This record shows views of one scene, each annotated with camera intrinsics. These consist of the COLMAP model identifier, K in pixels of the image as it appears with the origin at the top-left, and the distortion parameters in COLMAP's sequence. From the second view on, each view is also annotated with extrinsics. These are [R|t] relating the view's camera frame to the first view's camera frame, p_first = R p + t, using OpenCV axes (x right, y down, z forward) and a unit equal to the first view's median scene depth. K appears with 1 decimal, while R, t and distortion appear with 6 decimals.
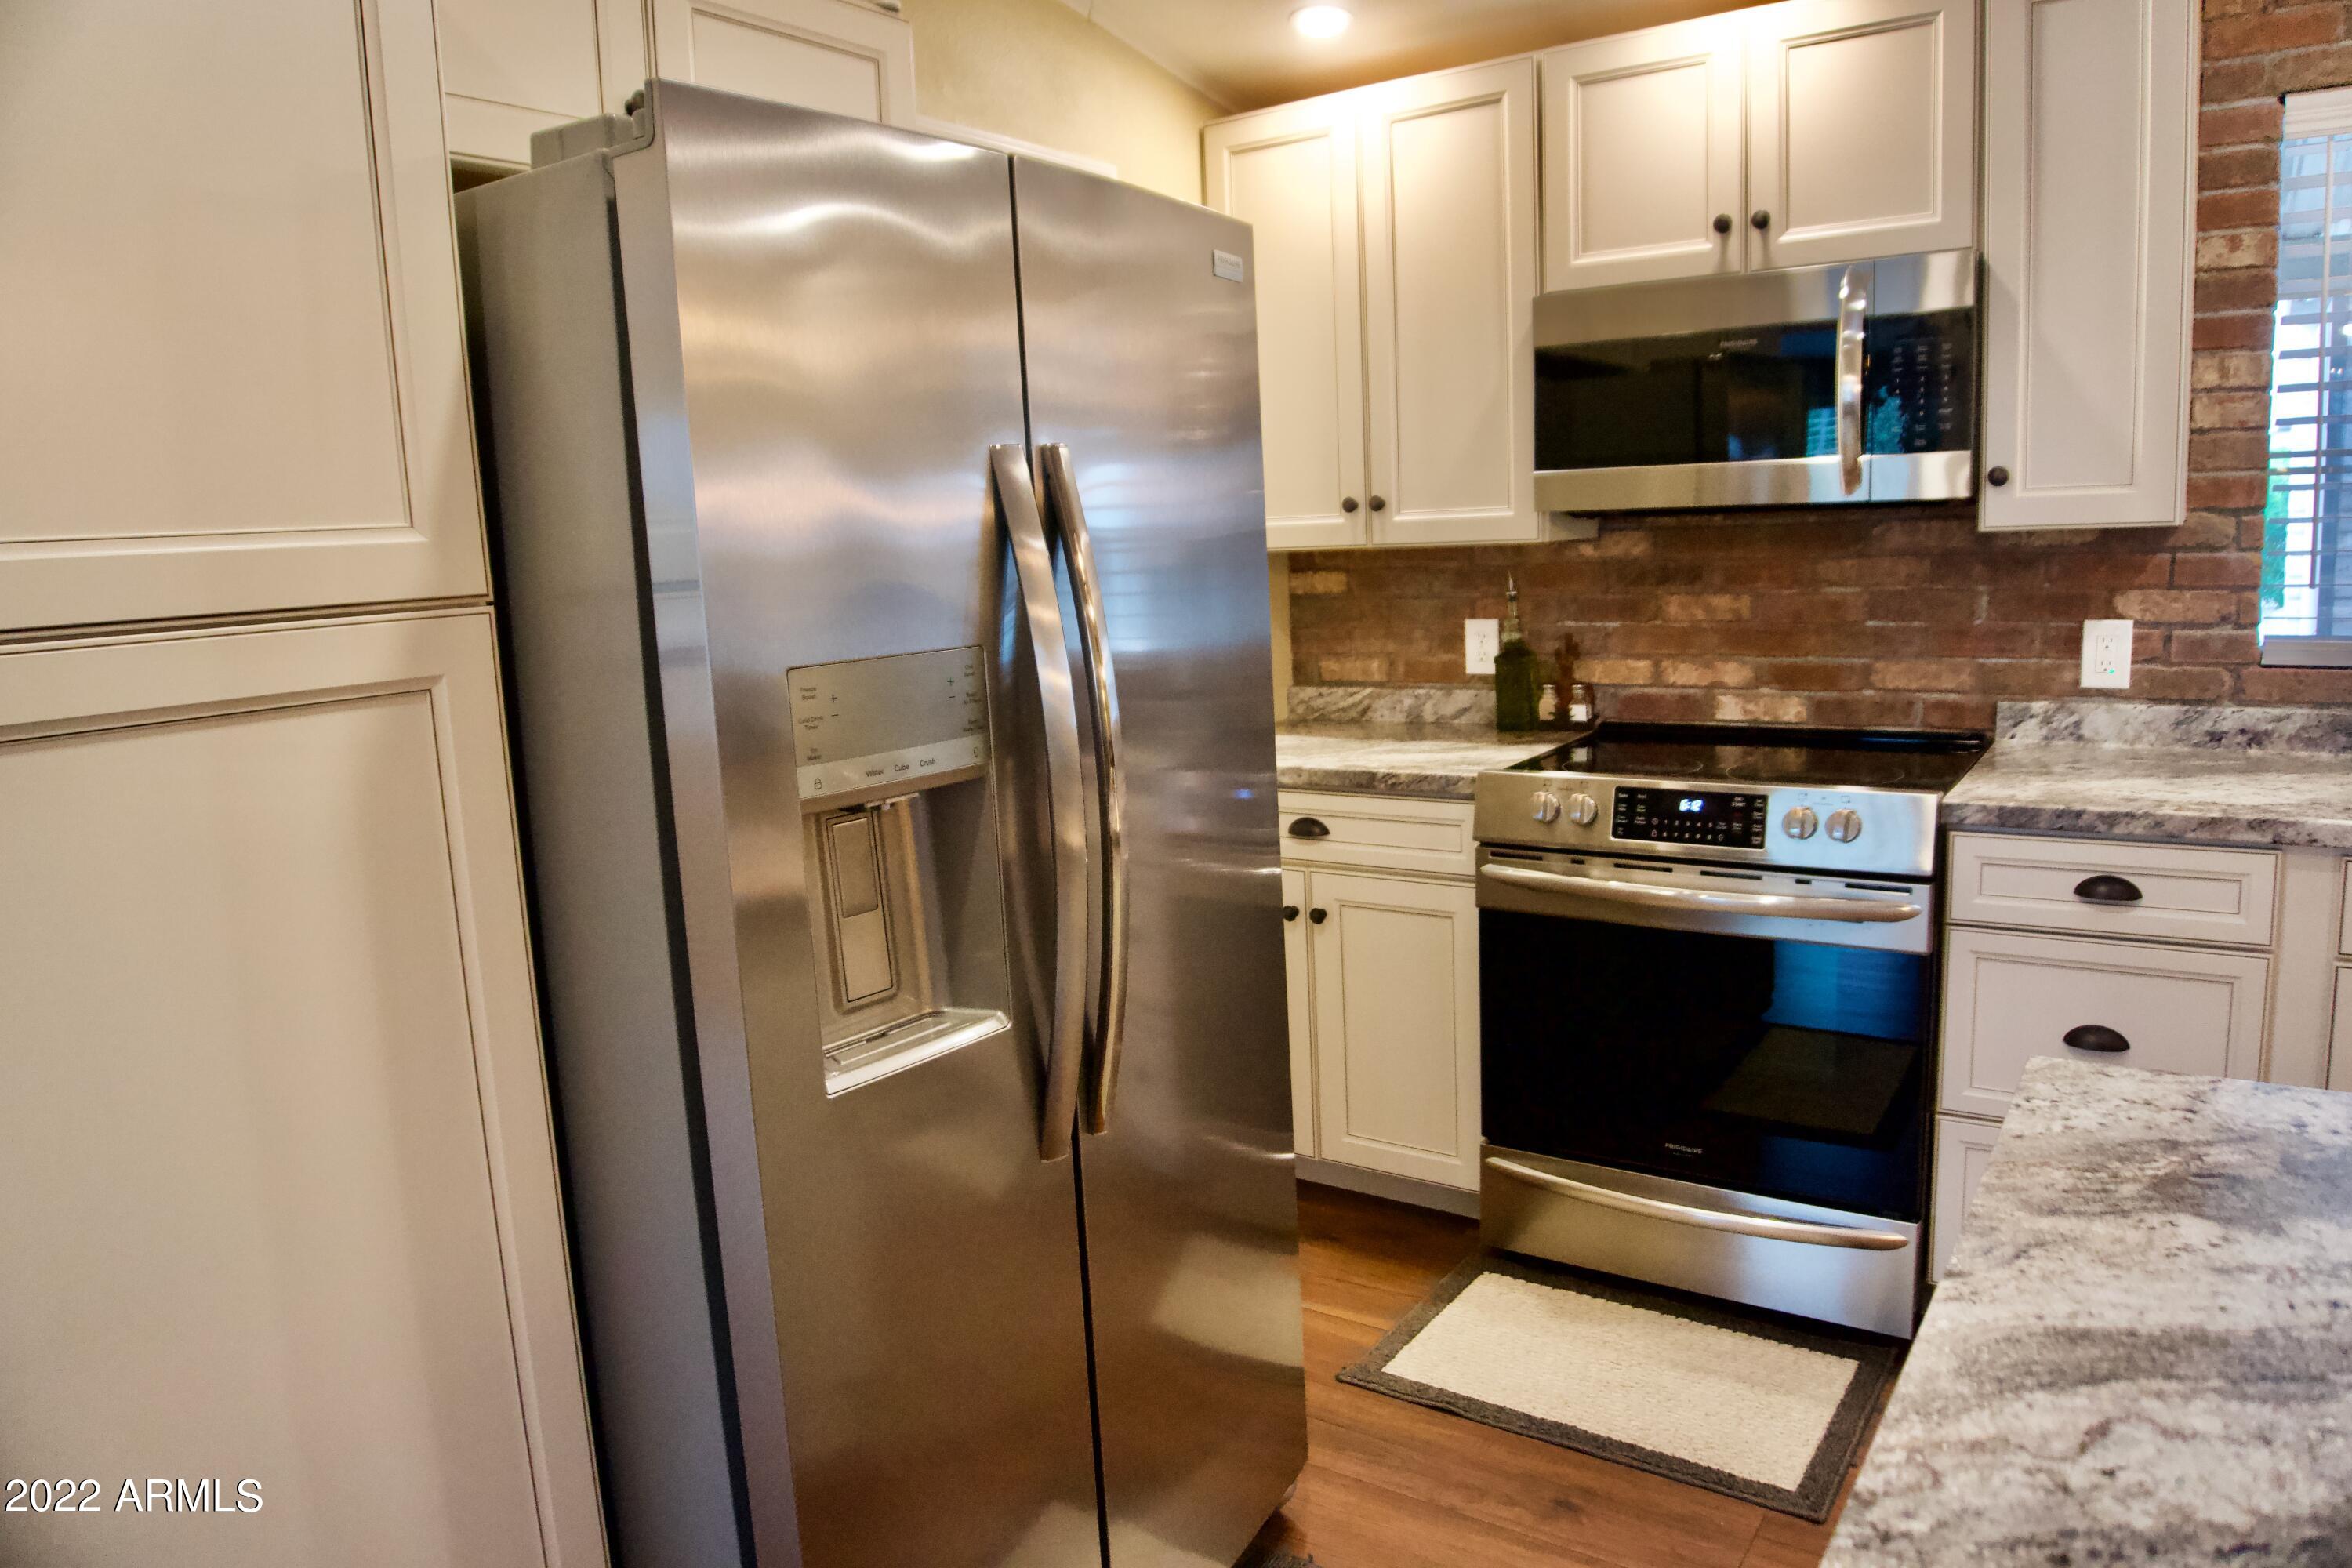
lens RADIAL K [[1585.4, 0, 1168.8], [0, 1585.4, 787.0], [0, 0, 1]] dist [-0.051026, 0.001831]
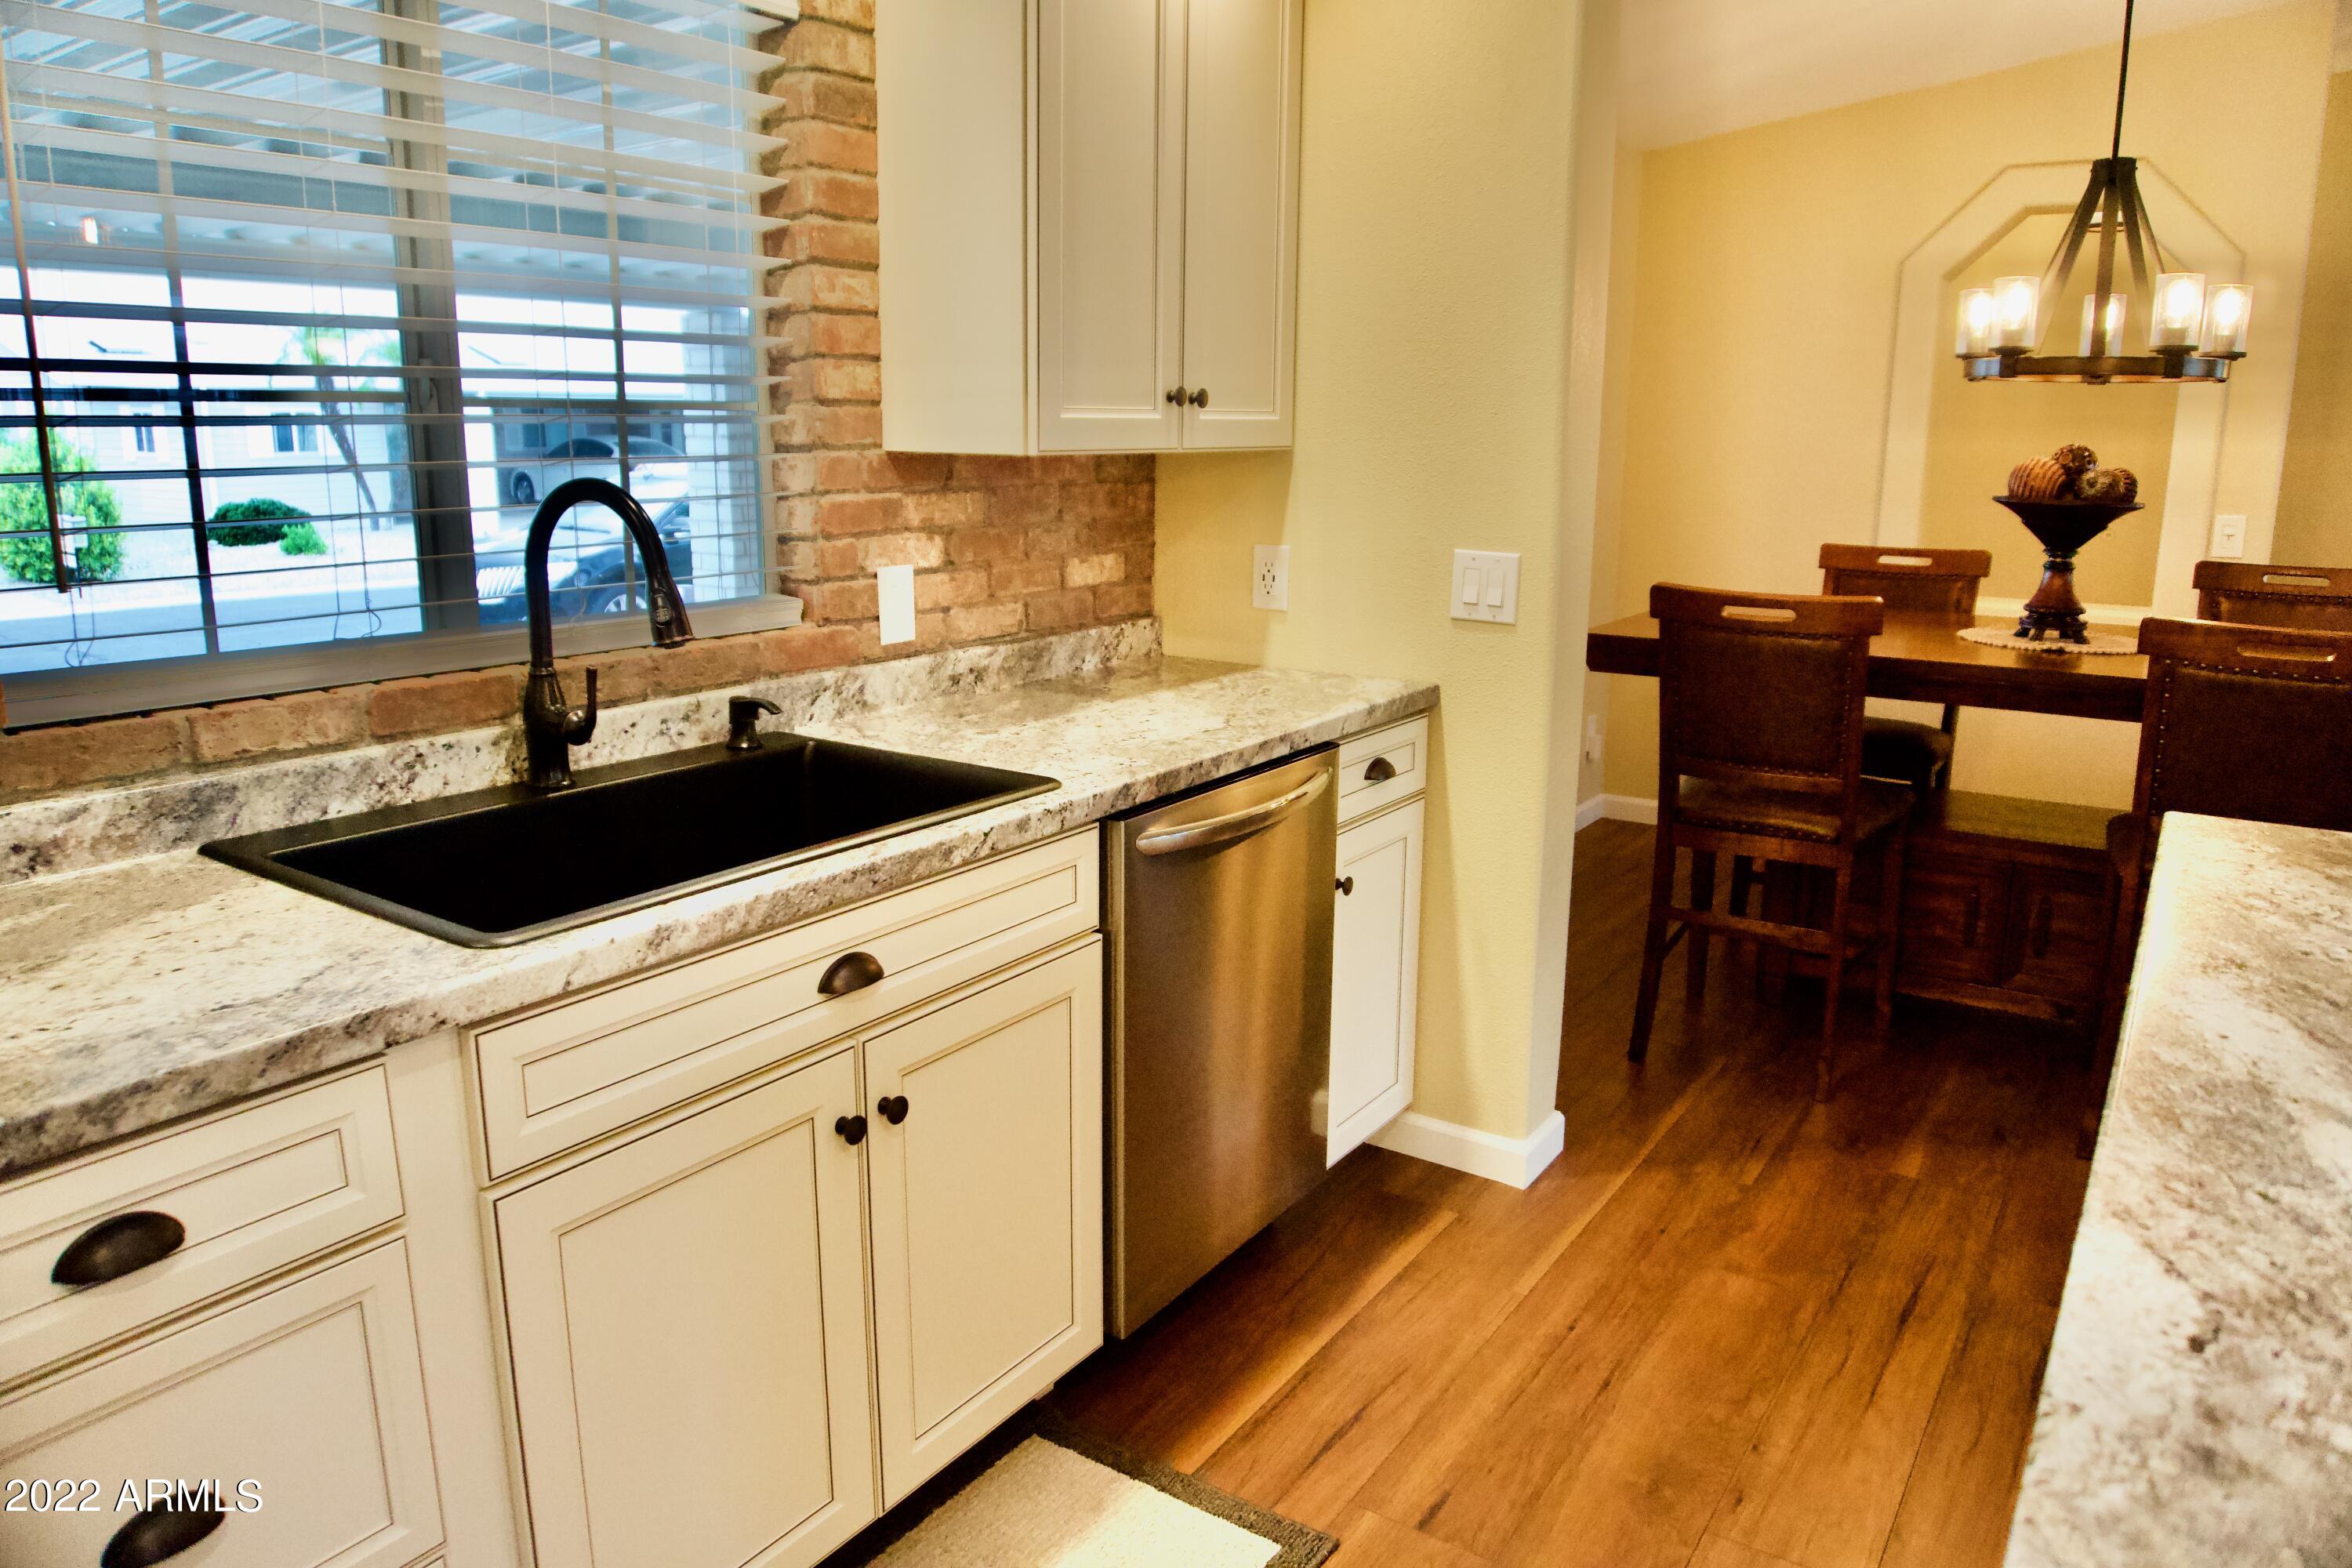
lens RADIAL K [[1567.5, 0, 1186.7], [0, 1567.5, 781.8], [0, 0, 1]] dist [-0.050617, -0.004042]
pose [[-0.006214, -0.169329, 0.985540, 0.138412], [0.156601, 0.973234, 0.168202, -0.083393], [-0.987642, 0.155381, 0.020469, 0.537993]]
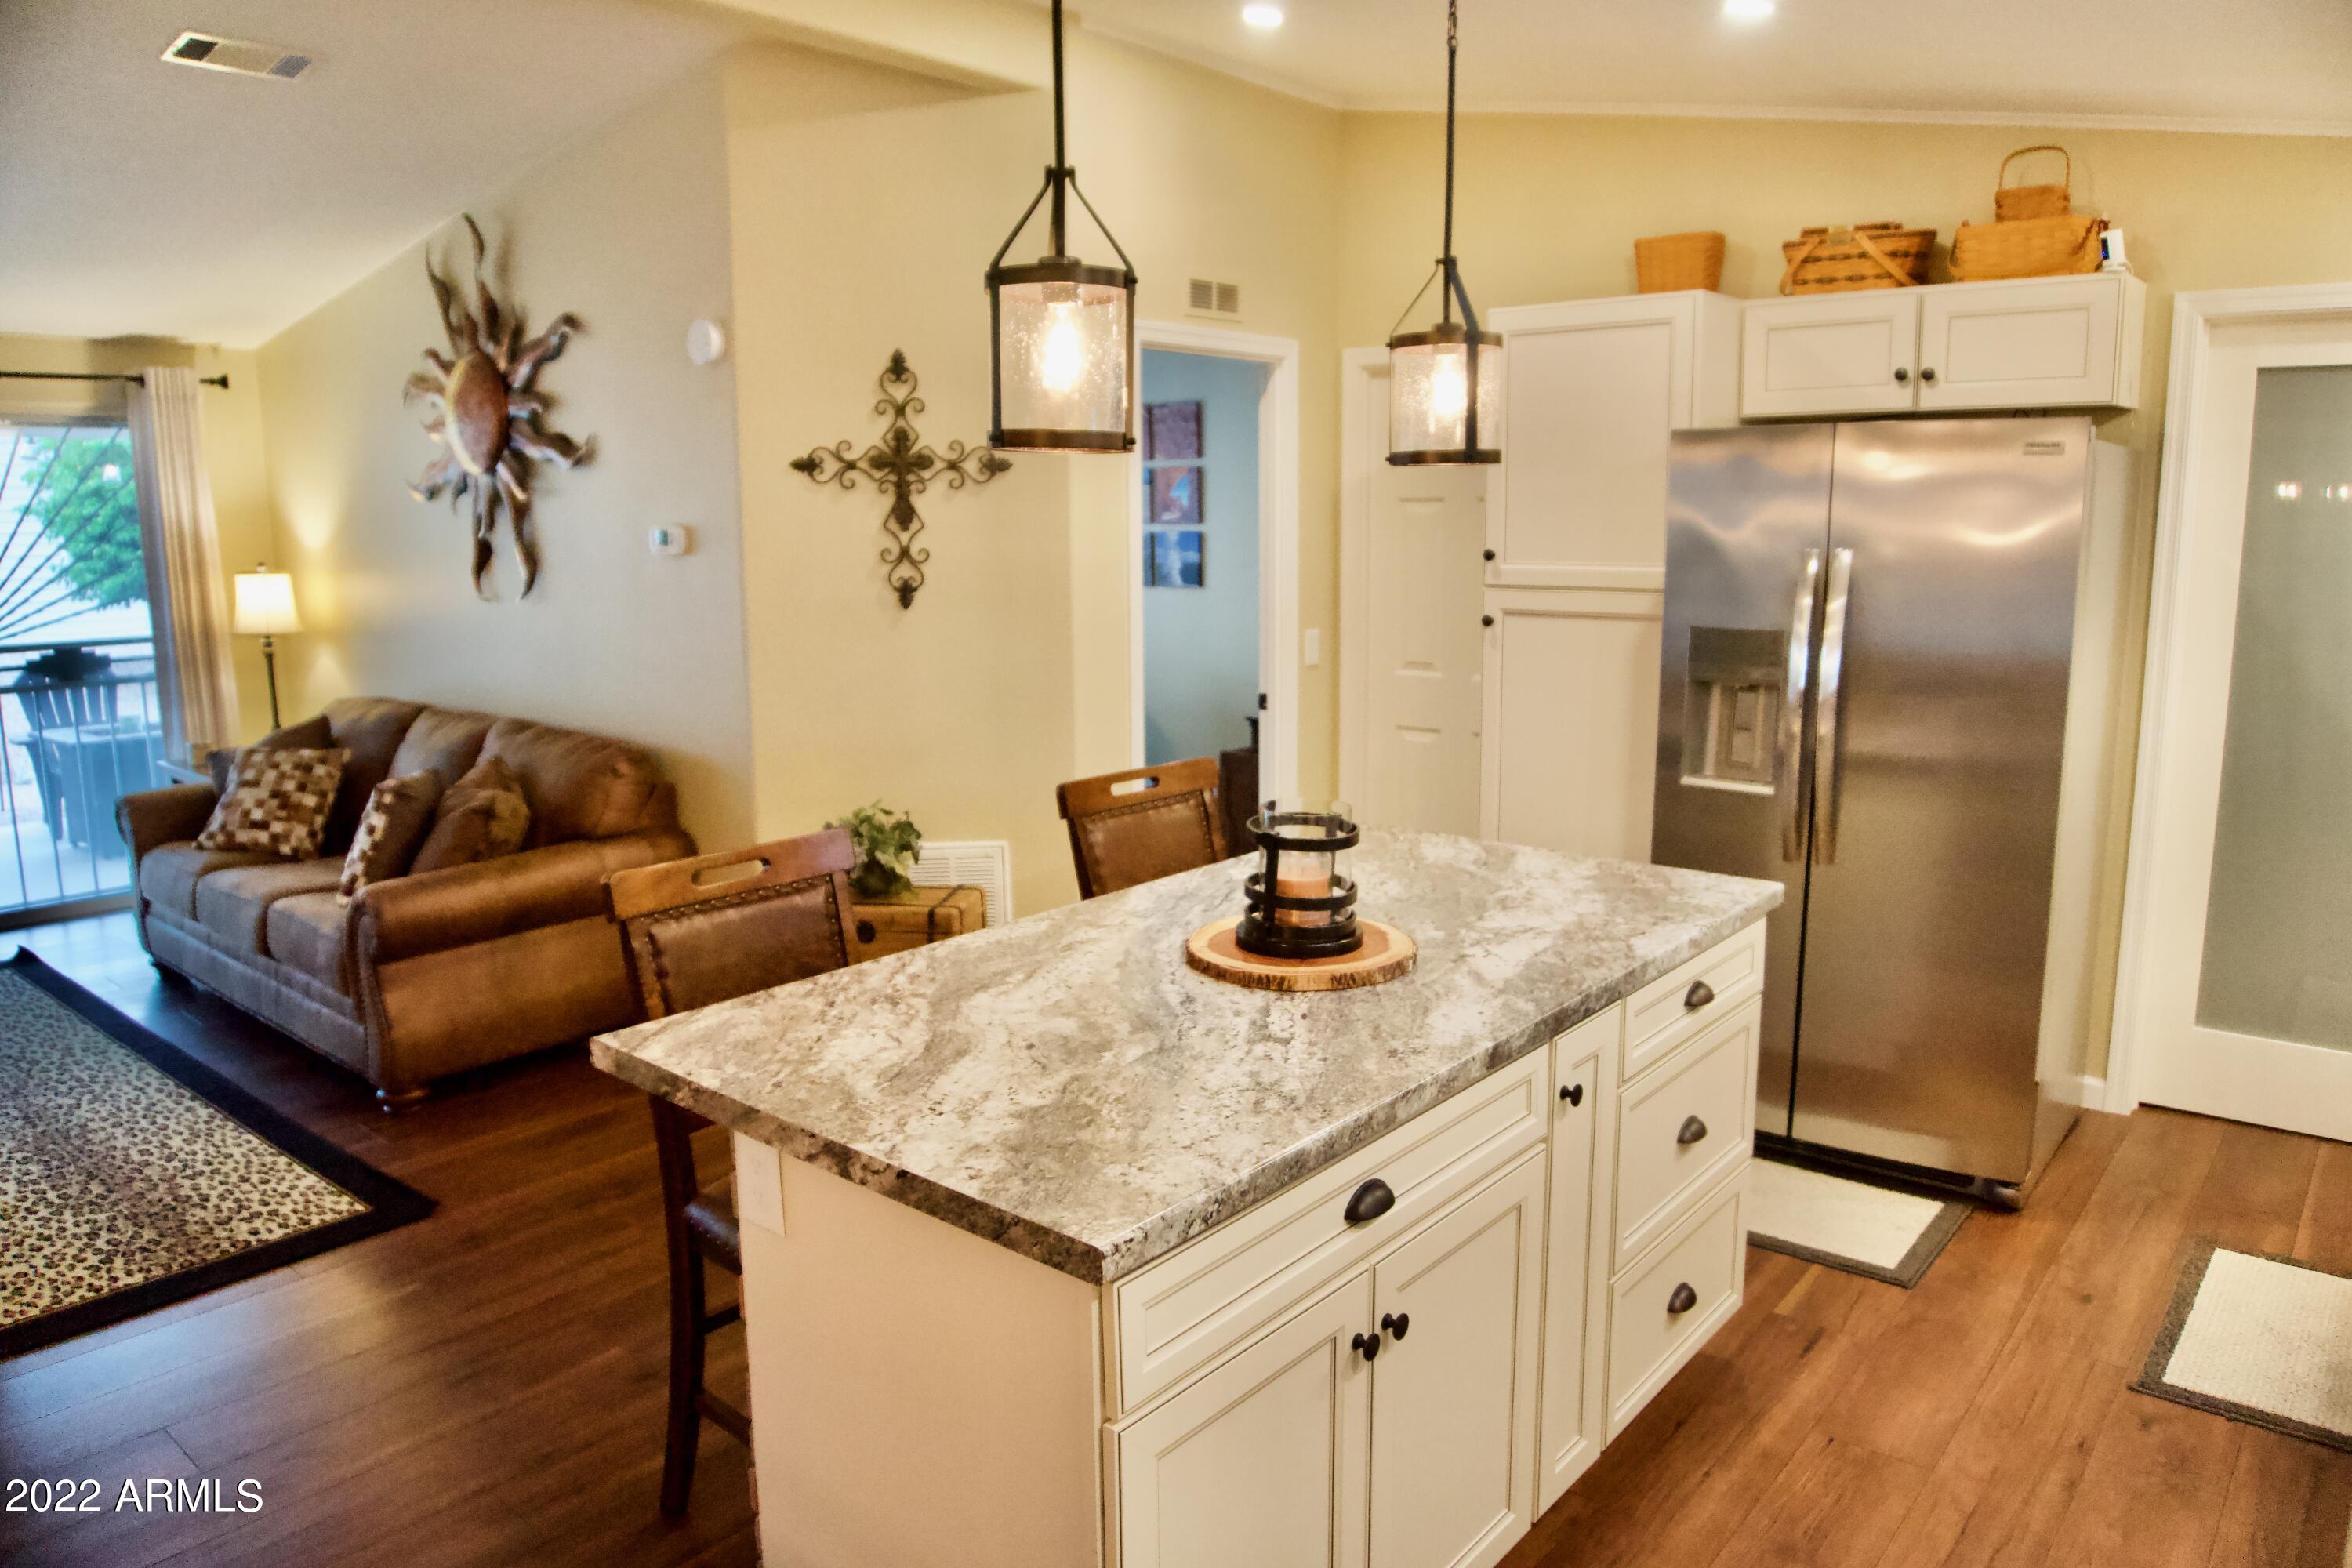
lens RADIAL K [[1585.4, 0, 1168.8], [0, 1585.4, 787.0], [0, 0, 1]] dist [-0.051026, 0.001831]
pose [[-0.105822, 0.224749, -0.968654, 1.285943], [-0.144208, 0.960357, 0.238578, -0.165316], [0.983873, 0.164934, -0.069216, 0.157927]]
